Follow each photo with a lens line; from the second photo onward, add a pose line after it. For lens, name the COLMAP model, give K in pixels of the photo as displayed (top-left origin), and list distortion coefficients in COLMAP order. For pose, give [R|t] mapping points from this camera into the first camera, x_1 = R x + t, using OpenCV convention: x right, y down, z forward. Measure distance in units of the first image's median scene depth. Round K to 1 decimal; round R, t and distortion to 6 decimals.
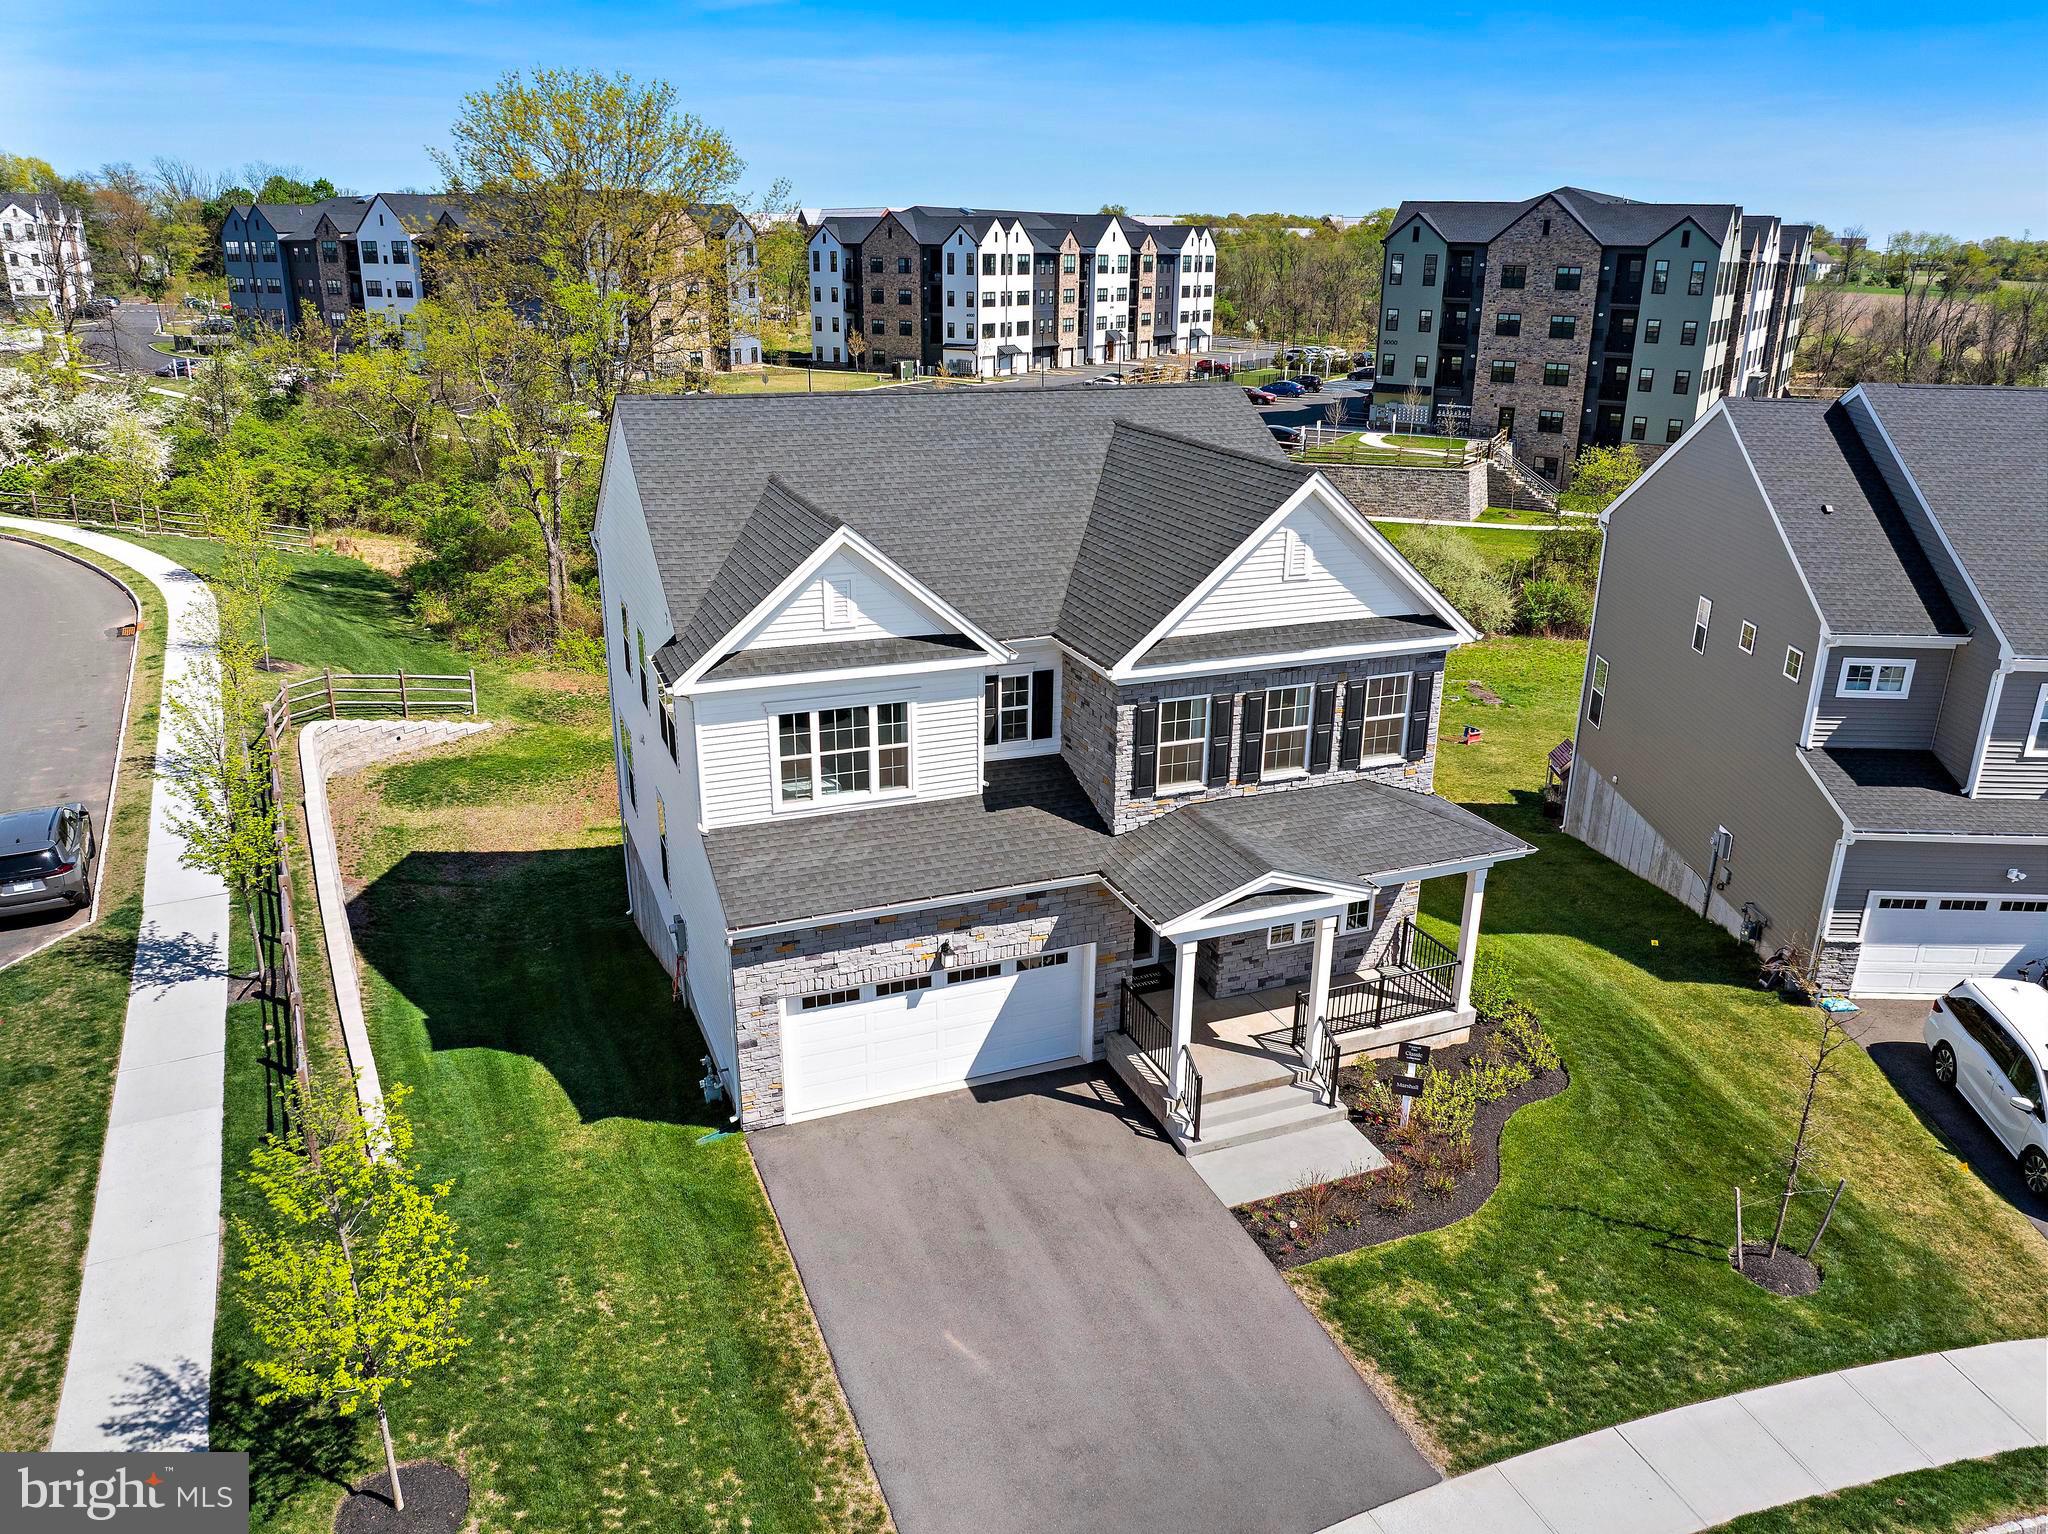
lens RADIAL K [[1447.6, 0, 1034.4], [0, 1447.6, 764.2], [0, 0, 1]] dist [-0.041159, 0.000457]
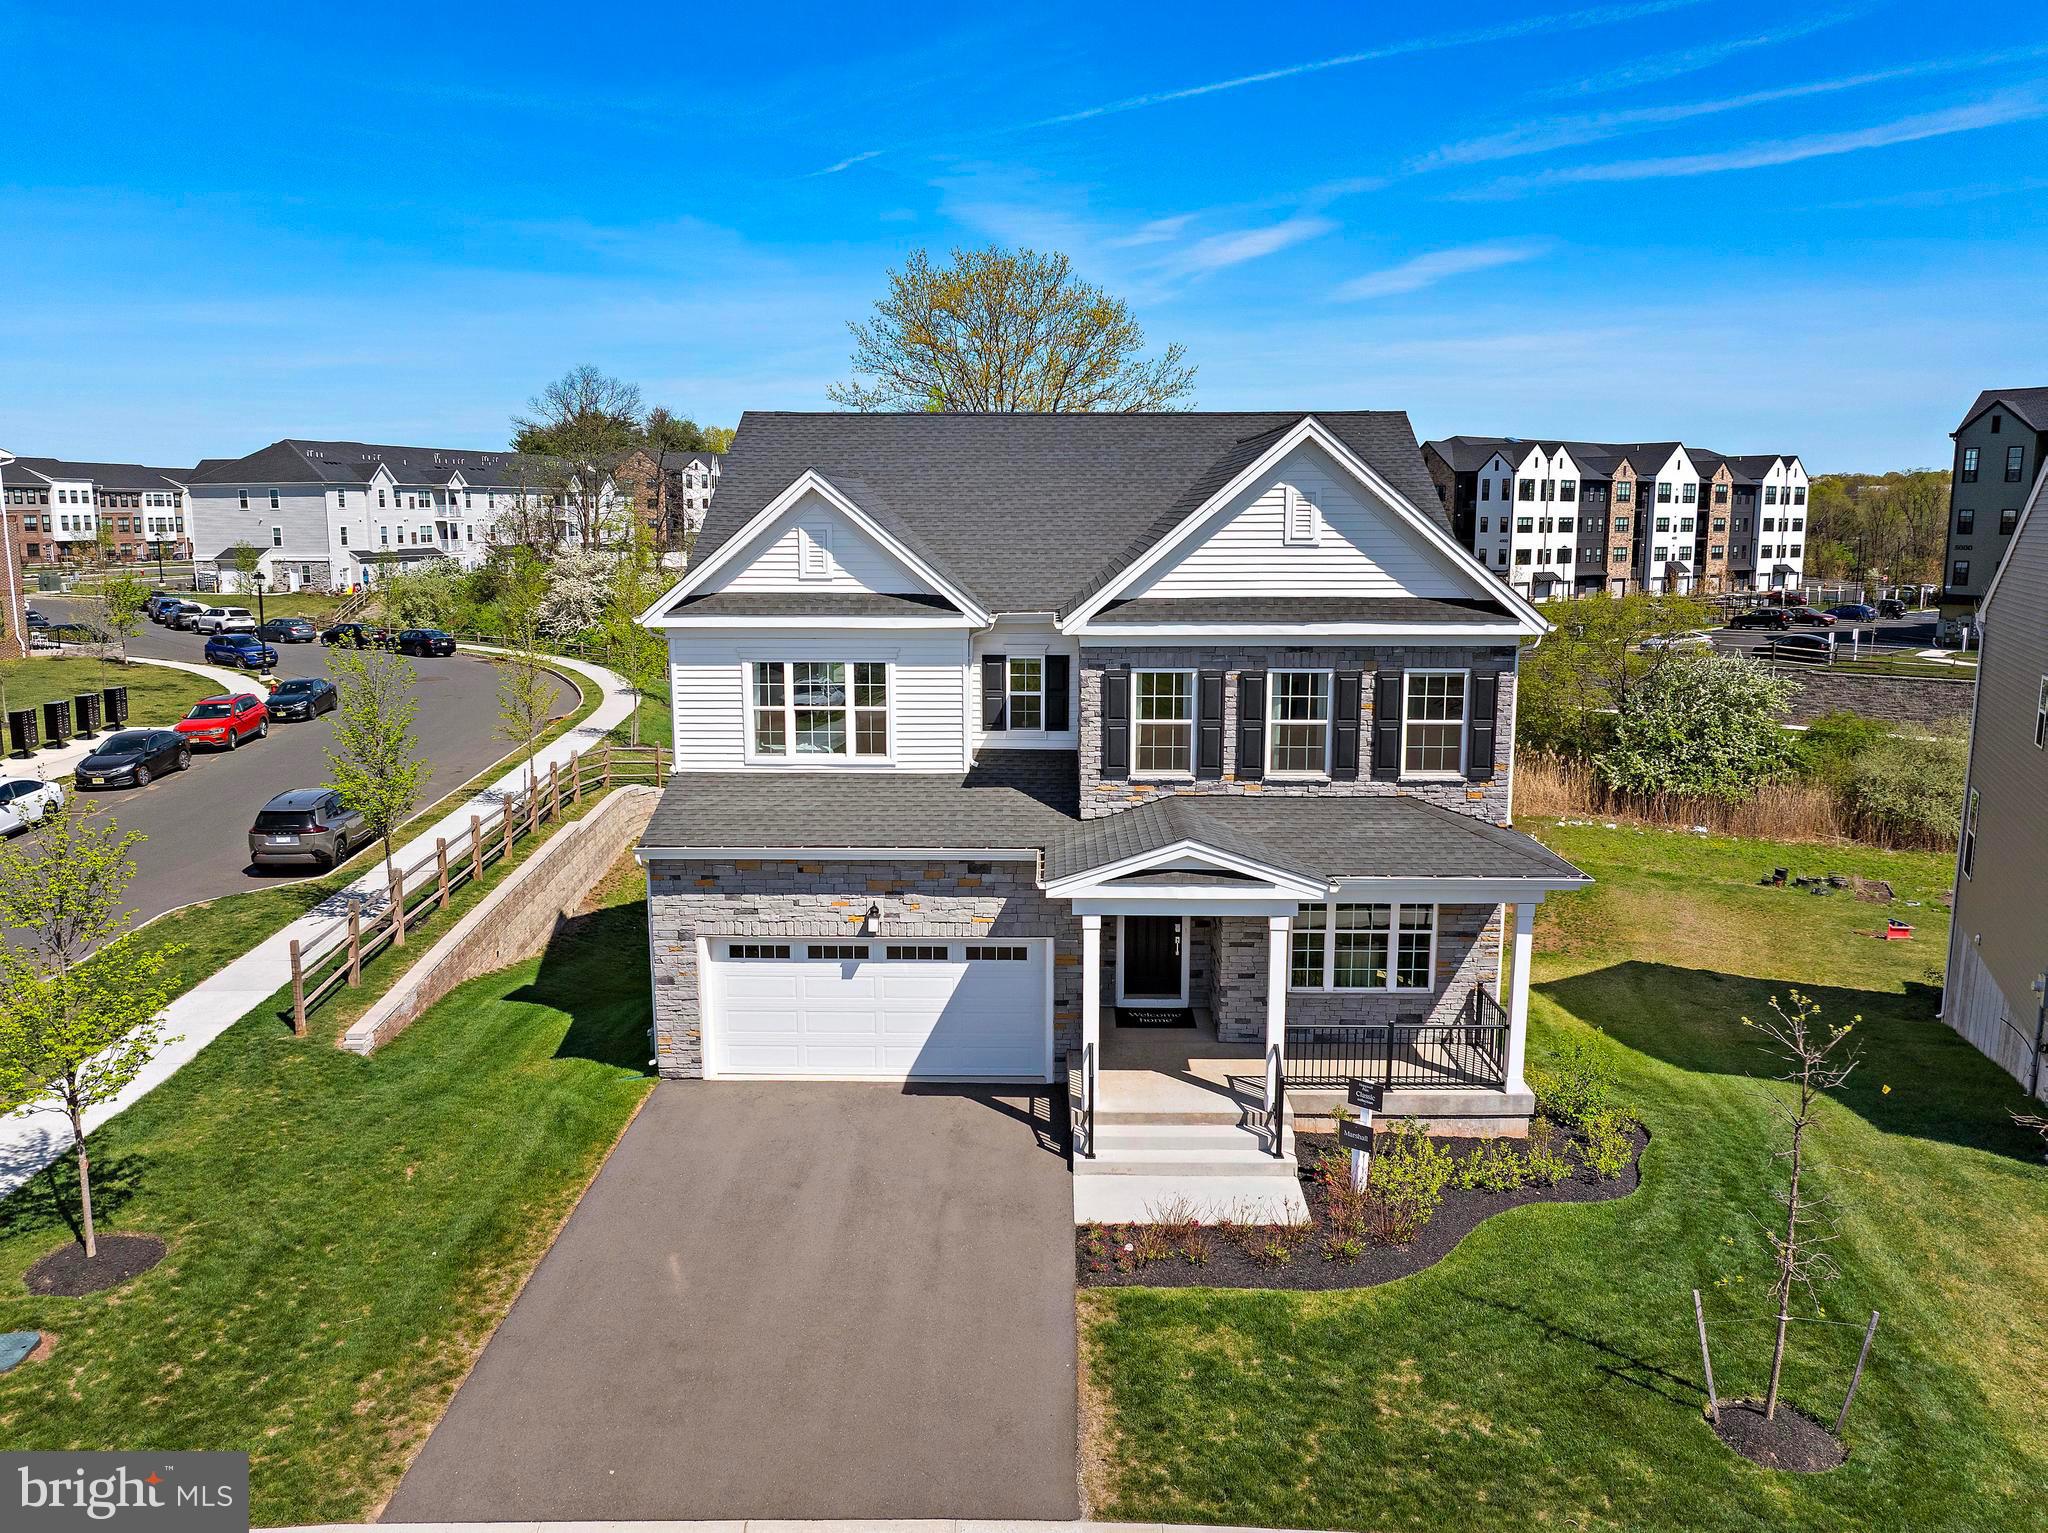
lens RADIAL K [[1475.4, 0, 1031.2], [0, 1475.4, 760.8], [0, 0, 1]] dist [-0.042103, 0.002562]
pose [[0.918529, 0.050430, -0.392124, 0.382758], [-0.120690, 0.980254, -0.156640, 0.160215], [0.376482, 0.191204, 0.906478, 0.143738]]
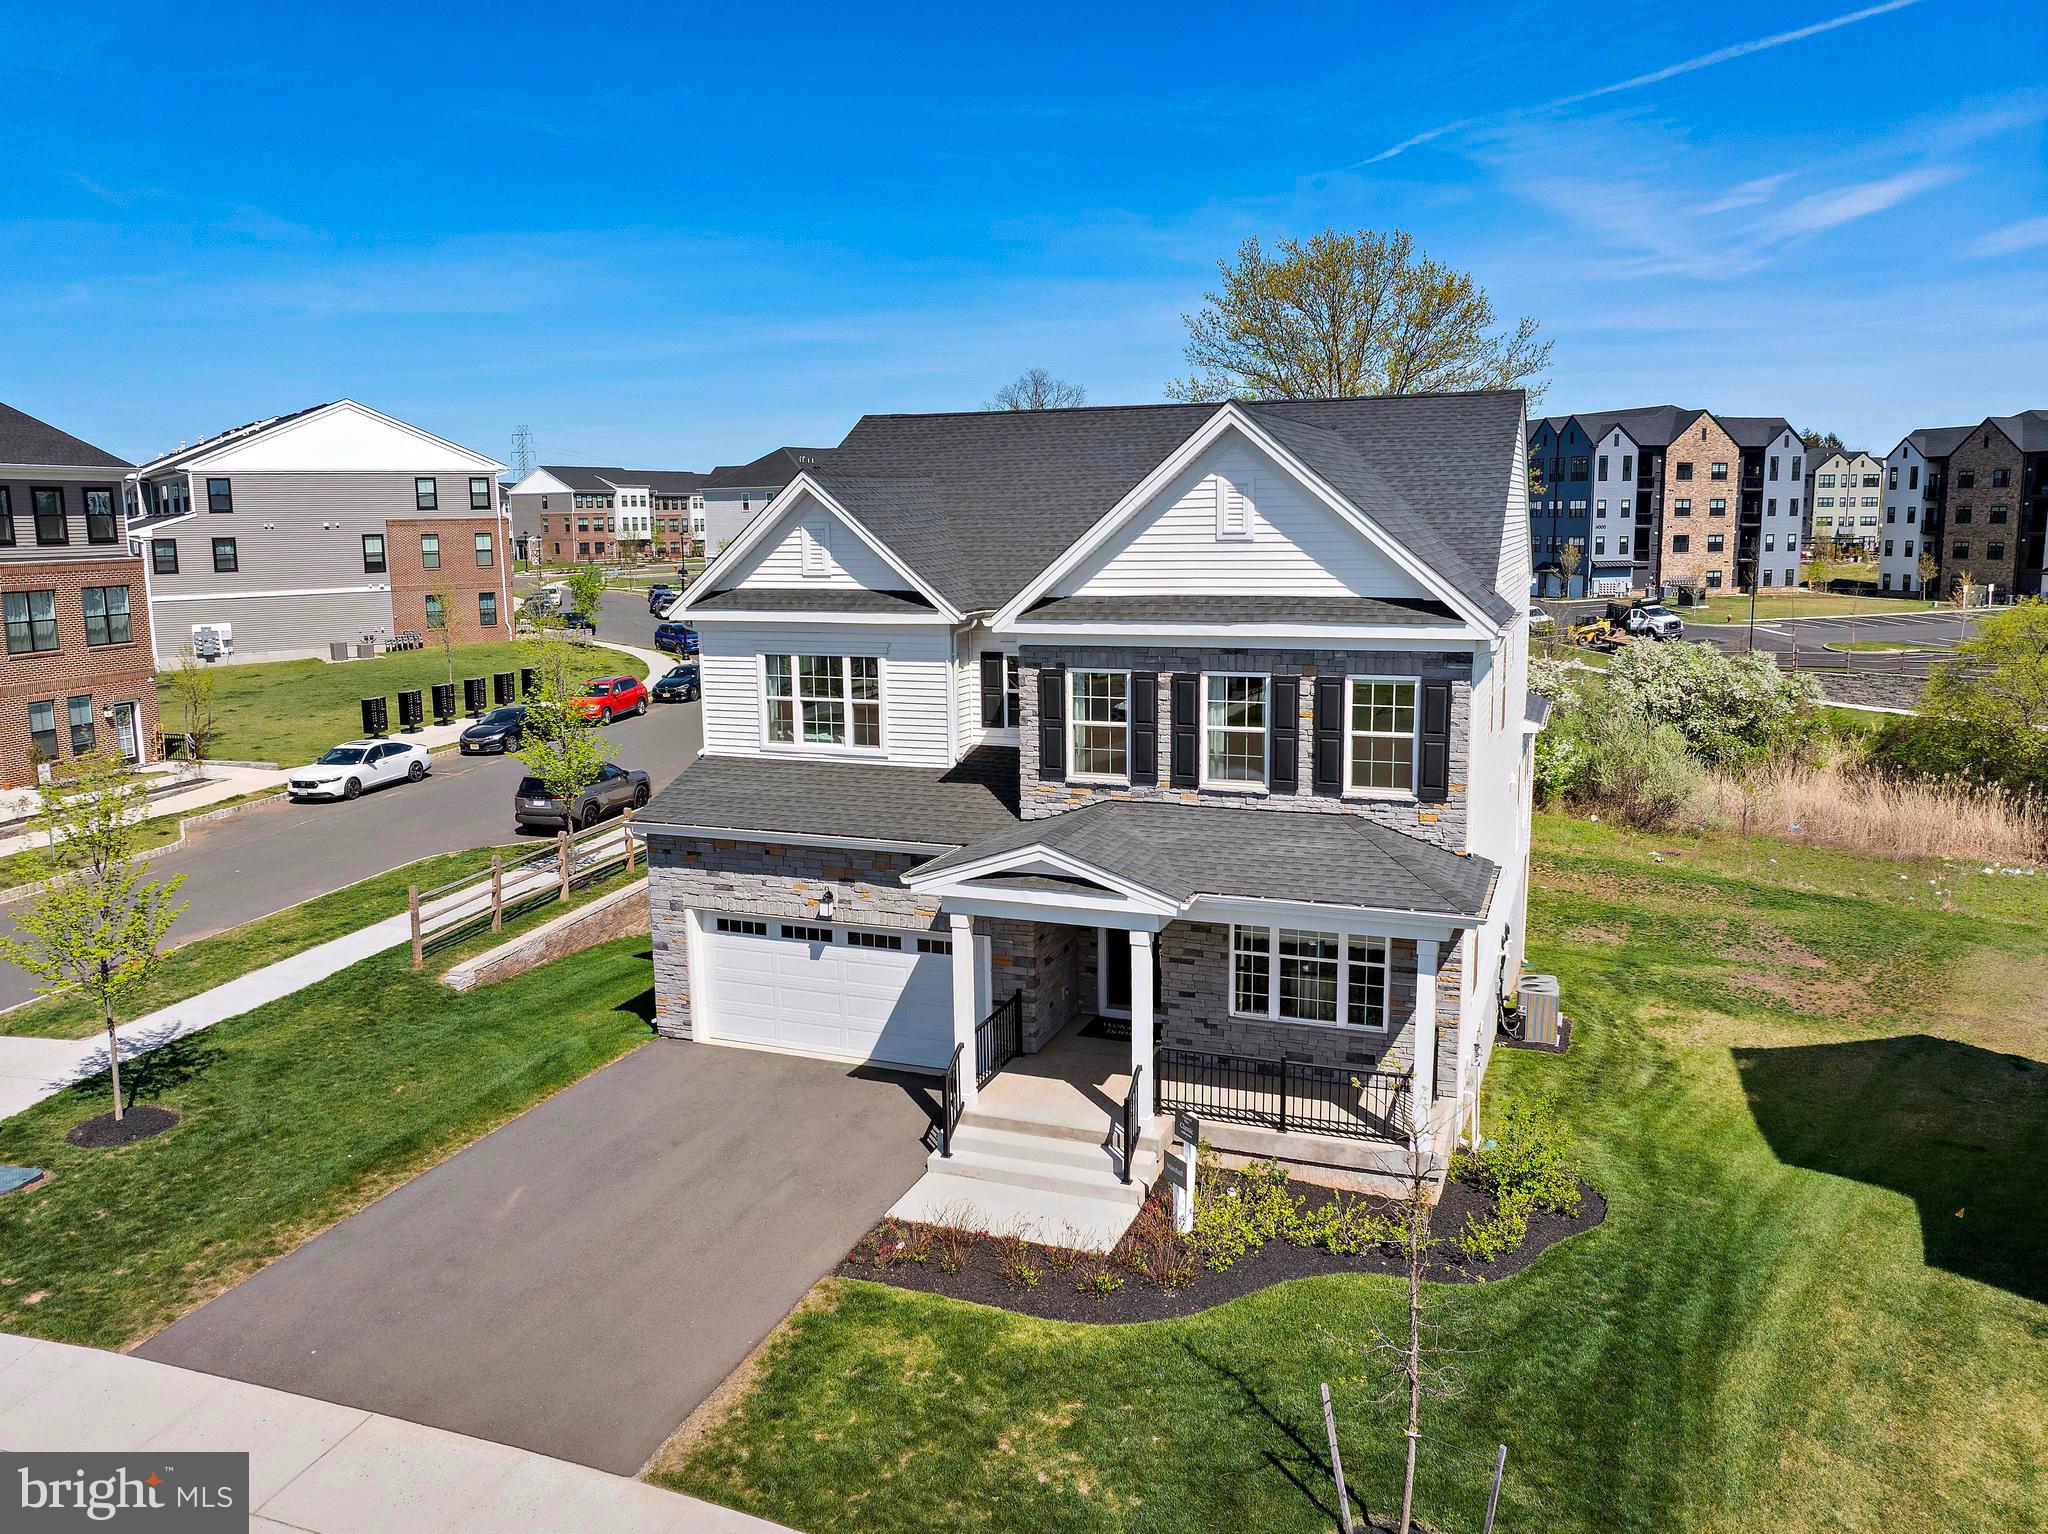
lens RADIAL K [[1497.2, 0, 1031.7], [0, 1497.2, 758.2], [0, 0, 1]] dist [-0.038826, -0.005656]
pose [[0.723579, 0.086253, -0.684832, 0.683835], [-0.209865, 0.972682, -0.099232, 0.102111], [0.657564, 0.215524, 0.721913, 0.325092]]
